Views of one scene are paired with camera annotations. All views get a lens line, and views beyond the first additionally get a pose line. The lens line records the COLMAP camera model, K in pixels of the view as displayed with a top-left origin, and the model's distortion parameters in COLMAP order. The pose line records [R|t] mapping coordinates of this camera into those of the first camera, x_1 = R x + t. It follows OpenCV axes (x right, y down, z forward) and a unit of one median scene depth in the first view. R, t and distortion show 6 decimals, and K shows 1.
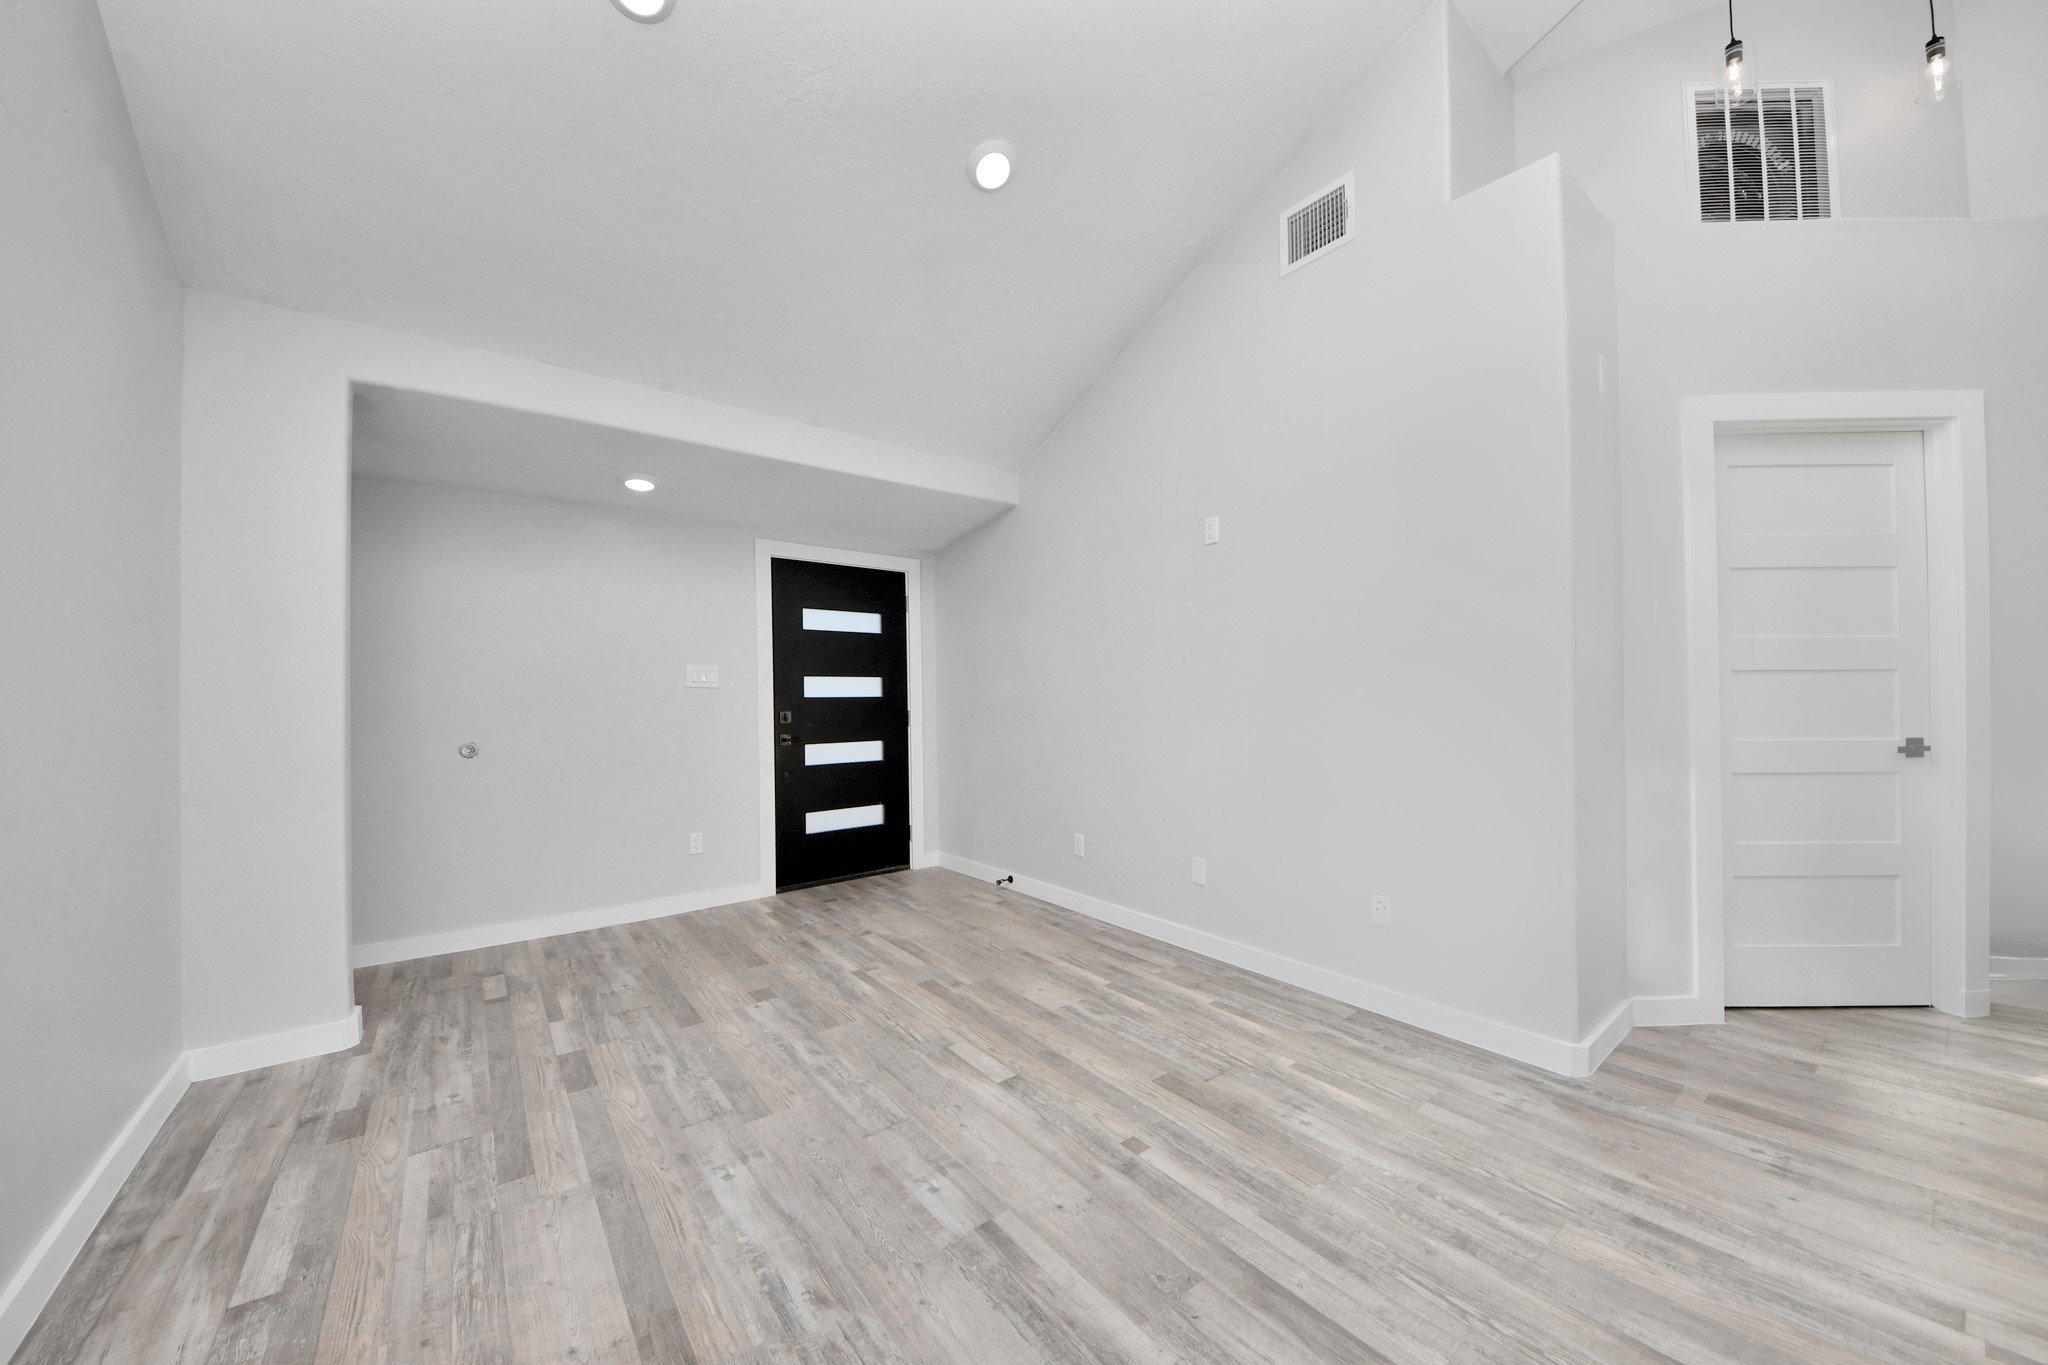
lens RADIAL K [[721.2, 0, 1026.2], [0, 721.2, 693.5], [0, 0, 1]] dist [0.047665, -0.027819]
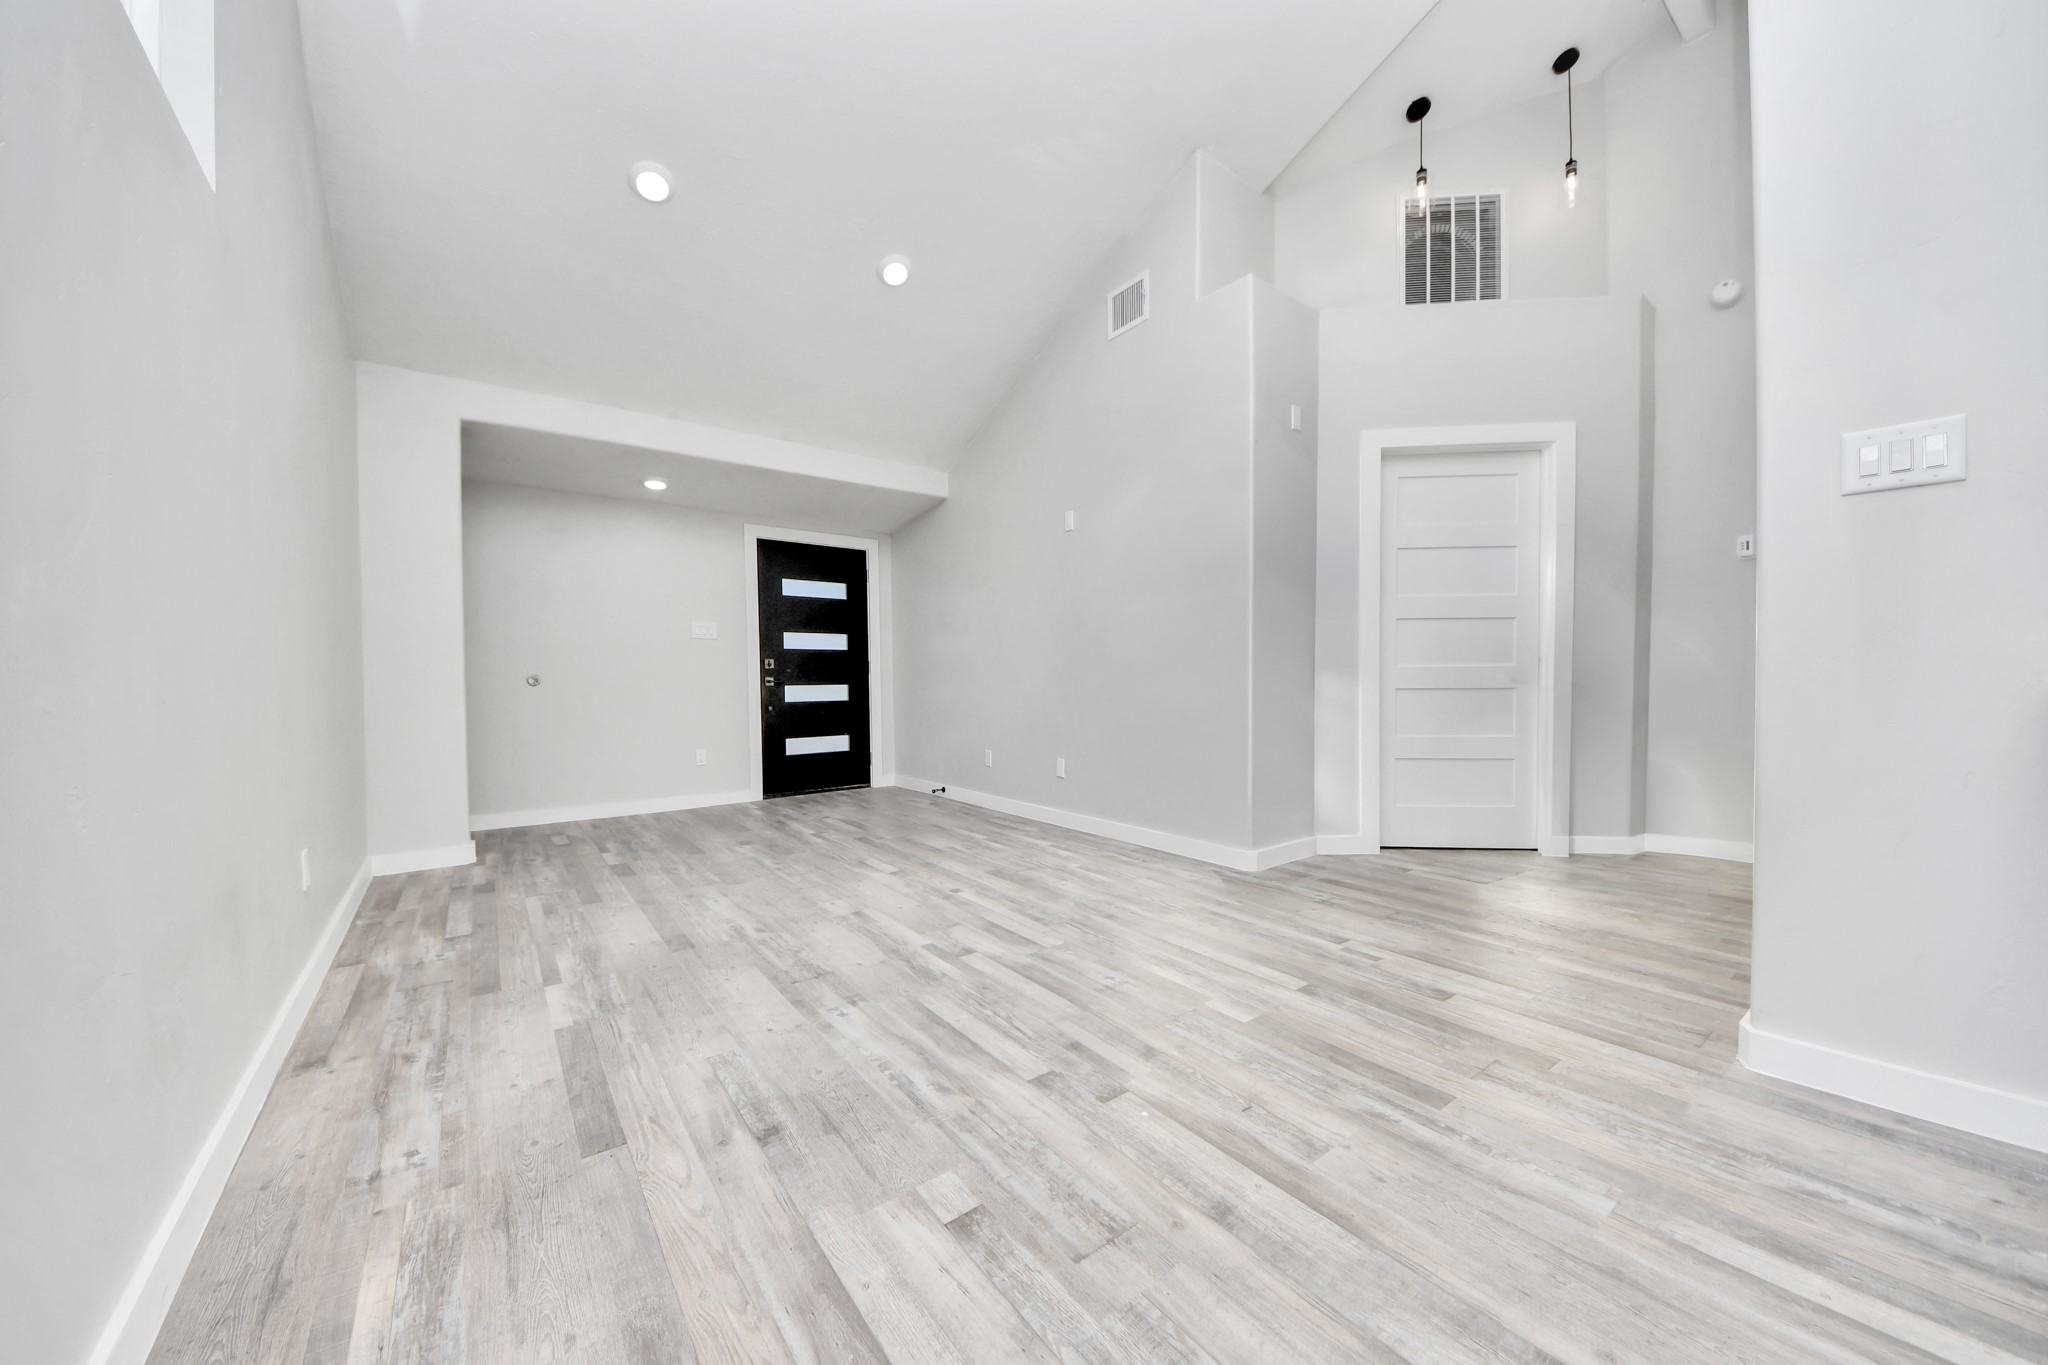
lens RADIAL K [[721.2, 0, 1026.2], [0, 721.2, 693.5], [0, 0, 1]] dist [0.047665, -0.027819]
pose [[0.999919, 0.004075, -0.012024, 0.227600], [-0.003698, 0.999505, 0.031232, 0.072312], [0.012145, -0.031185, 0.999440, -0.459849]]
